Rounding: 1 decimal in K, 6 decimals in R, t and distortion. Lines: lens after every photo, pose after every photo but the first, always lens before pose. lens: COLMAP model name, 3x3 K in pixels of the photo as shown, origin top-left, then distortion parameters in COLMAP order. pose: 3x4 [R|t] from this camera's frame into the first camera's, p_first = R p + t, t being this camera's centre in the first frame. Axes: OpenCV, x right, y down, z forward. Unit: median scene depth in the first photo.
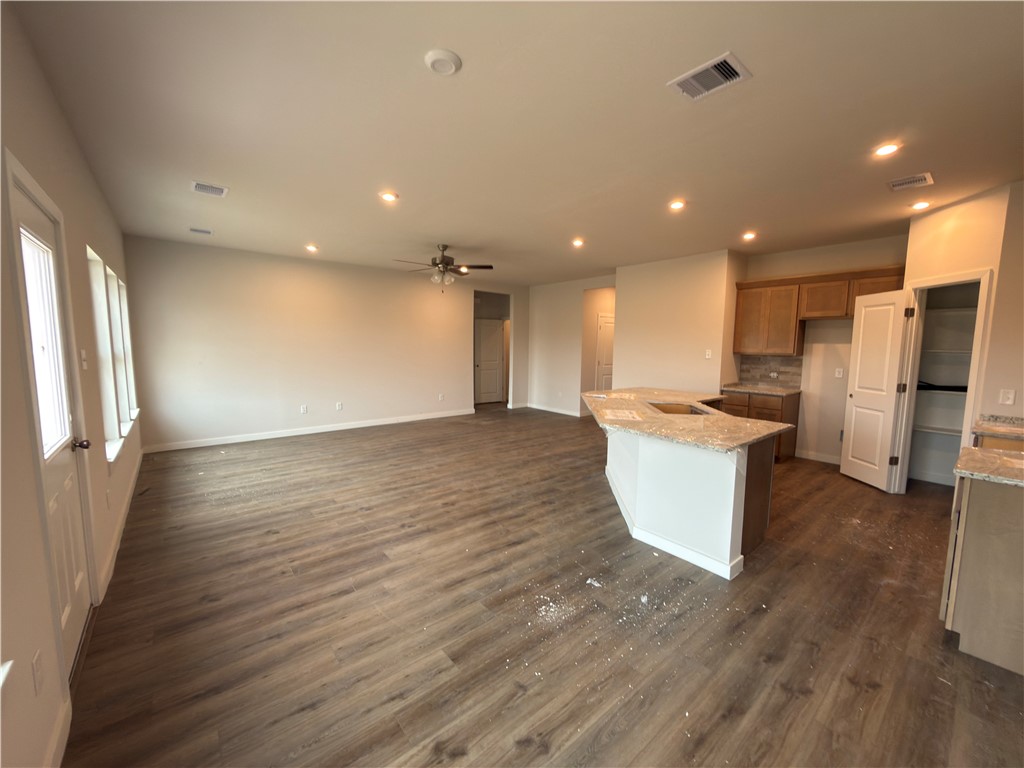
lens RADIAL K [[406.3, 0, 514.1], [0, 406.3, 382.4], [0, 0, 1]] dist [-0.000473, 0.000522]
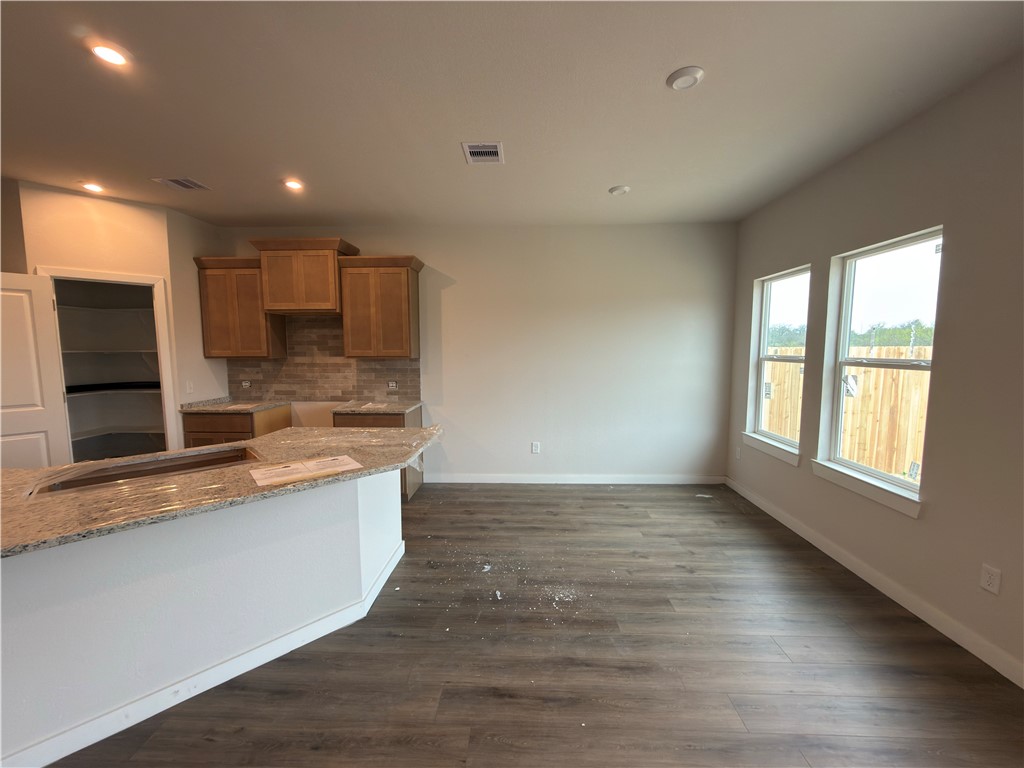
lens RADIAL K [[406.3, 0, 512.3], [0, 406.3, 386.0], [0, 0, 1]] dist [-0.000473, 0.000522]
pose [[-0.745441, -0.070702, 0.662811, -0.291422], [0.059217, 0.983403, 0.171498, -0.104890], [-0.663936, 0.167091, -0.728882, 1.079546]]
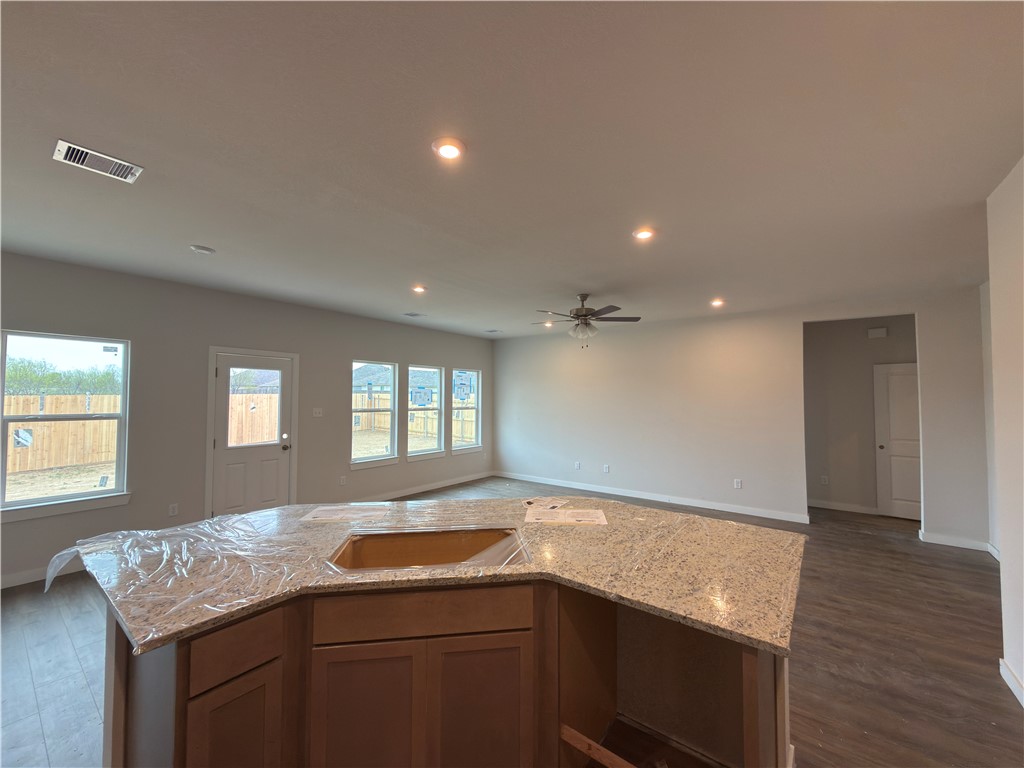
lens RADIAL K [[406.3, 0, 512.5], [0, 406.3, 383.8], [0, 0, 1]] dist [-0.000473, 0.000522]
pose [[0.225216, -0.044537, -0.973290, 0.903237], [-0.096125, 0.993065, -0.067685, -0.106155], [0.969555, 0.108801, 0.219373, 0.979111]]
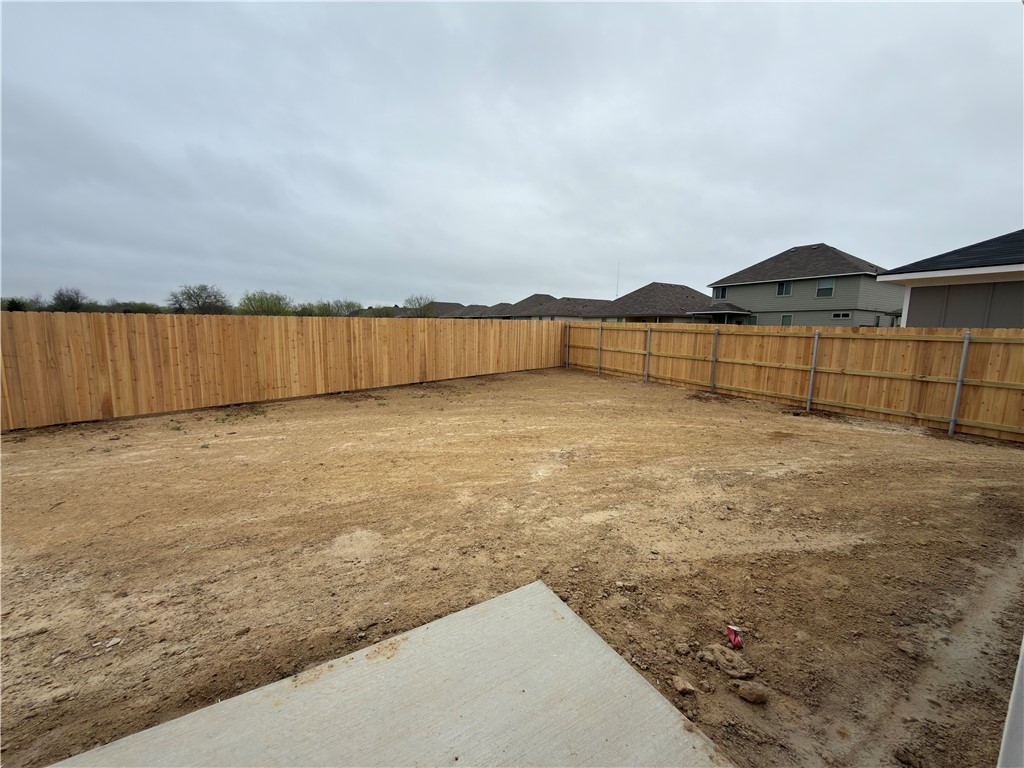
lens RADIAL K [[406.3, 0, 512.8], [0, 406.3, 383.6], [0, 0, 1]] dist [-0.000473, 0.000522]
pose [[-0.152255, 0.117403, -0.981343, -0.521118], [-0.113598, 0.984260, 0.135377, -0.027784], [0.981791, 0.132090, -0.136522, 0.471902]]
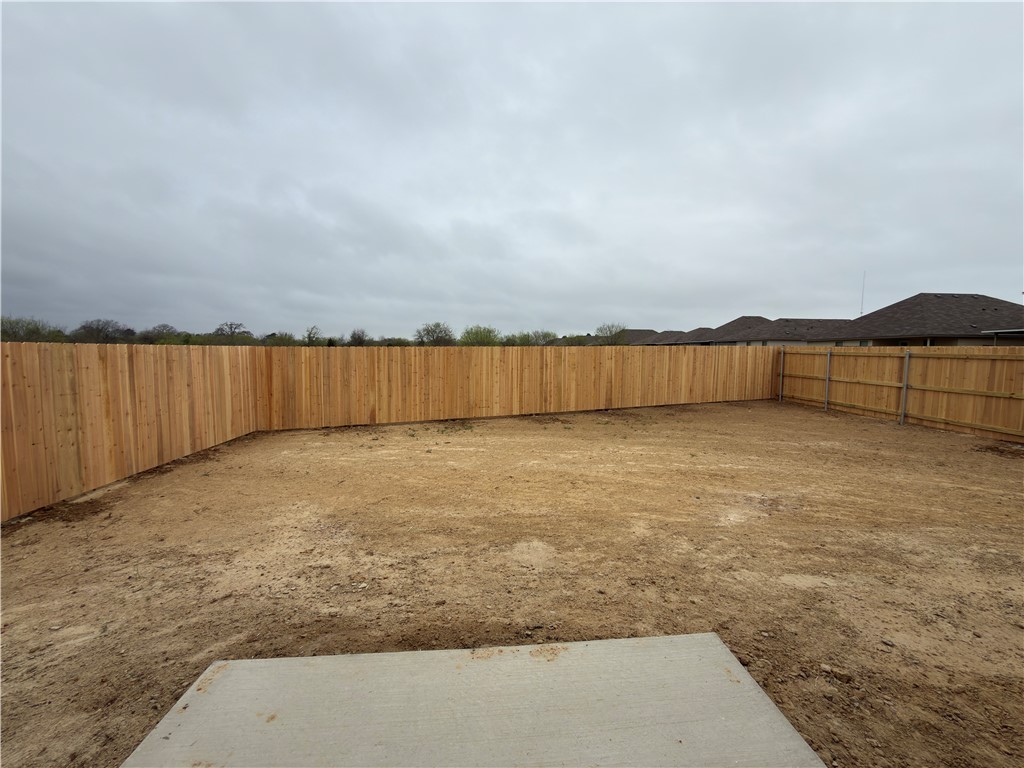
lens RADIAL K [[406.3, 0, 512.9], [0, 406.3, 383.5], [0, 0, 1]] dist [-0.000473, 0.000522]
pose [[-0.574490, 0.042450, -0.817410, -0.497401], [-0.093536, 0.988707, 0.117085, -0.031985], [0.813149, 0.143722, -0.564032, 0.510057]]
